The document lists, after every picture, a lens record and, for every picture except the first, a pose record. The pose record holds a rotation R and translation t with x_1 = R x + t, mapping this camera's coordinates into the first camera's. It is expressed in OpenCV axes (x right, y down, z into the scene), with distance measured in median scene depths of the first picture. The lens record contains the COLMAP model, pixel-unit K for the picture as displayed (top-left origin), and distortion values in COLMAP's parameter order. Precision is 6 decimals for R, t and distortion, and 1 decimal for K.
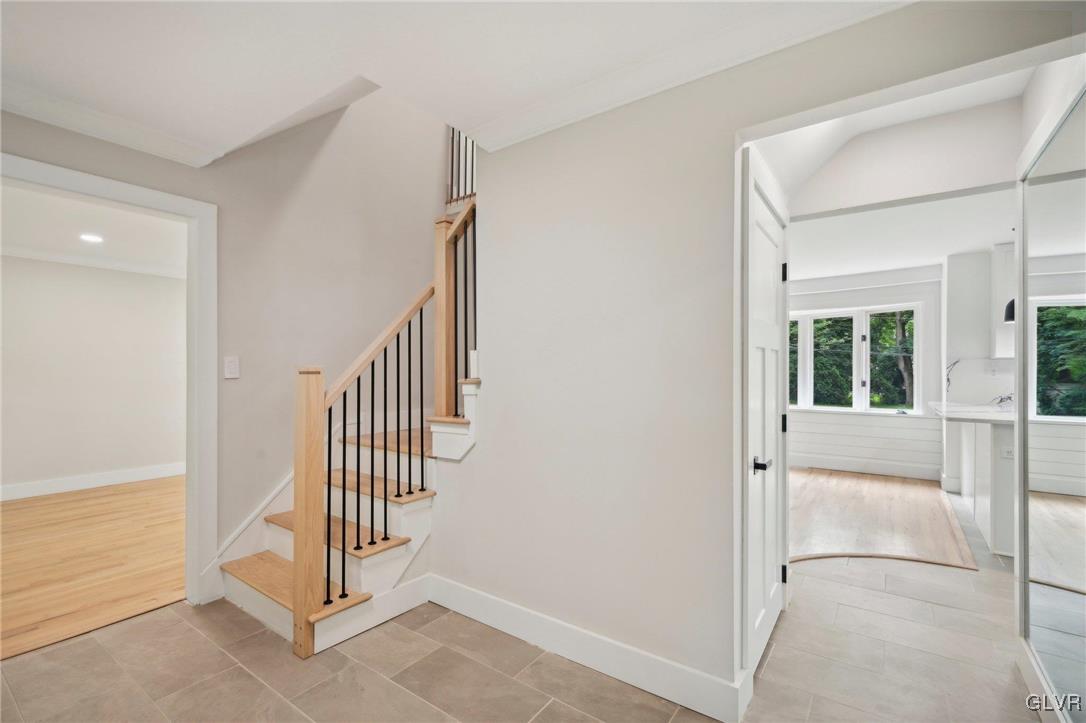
lens RADIAL K [[472.8, 0, 540.1], [0, 472.8, 367.8], [0, 0, 1]] dist [-0.000932, -0.000538]
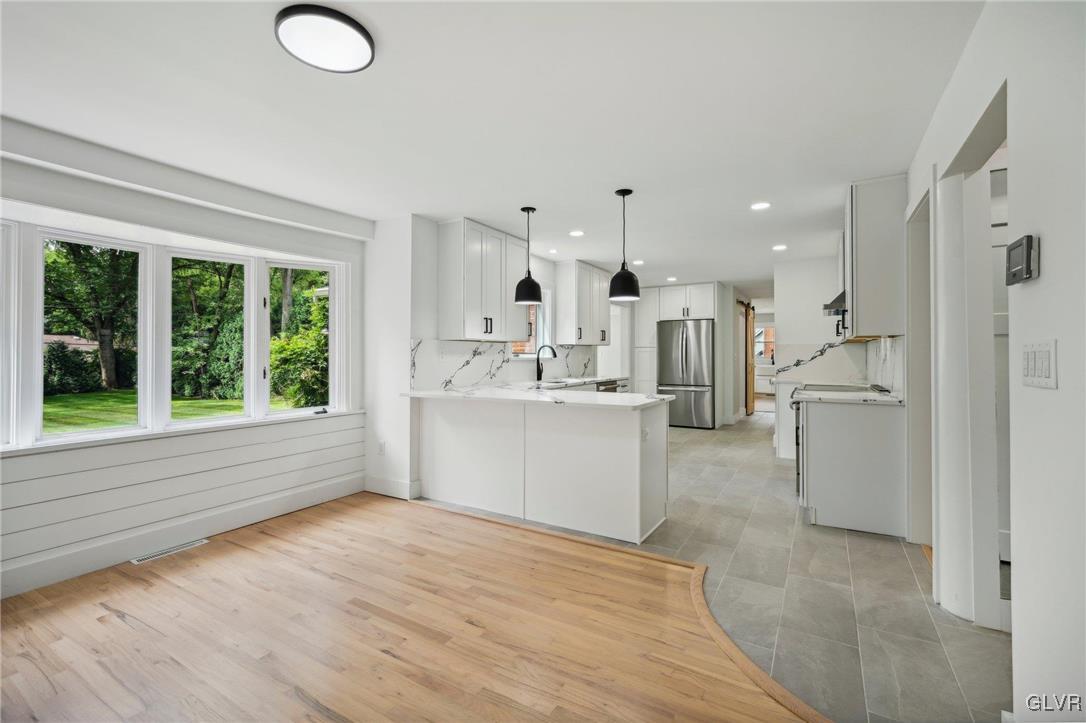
lens RADIAL K [[472.8, 0, 553.0], [0, 472.8, 354.0], [0, 0, 1]] dist [-0.000932, -0.000538]
pose [[-0.101913, -0.000422, 0.994793, 0.015457], [-0.001170, 0.999999, 0.000304, 0.006906], [-0.994793, -0.001133, -0.101913, 0.745106]]
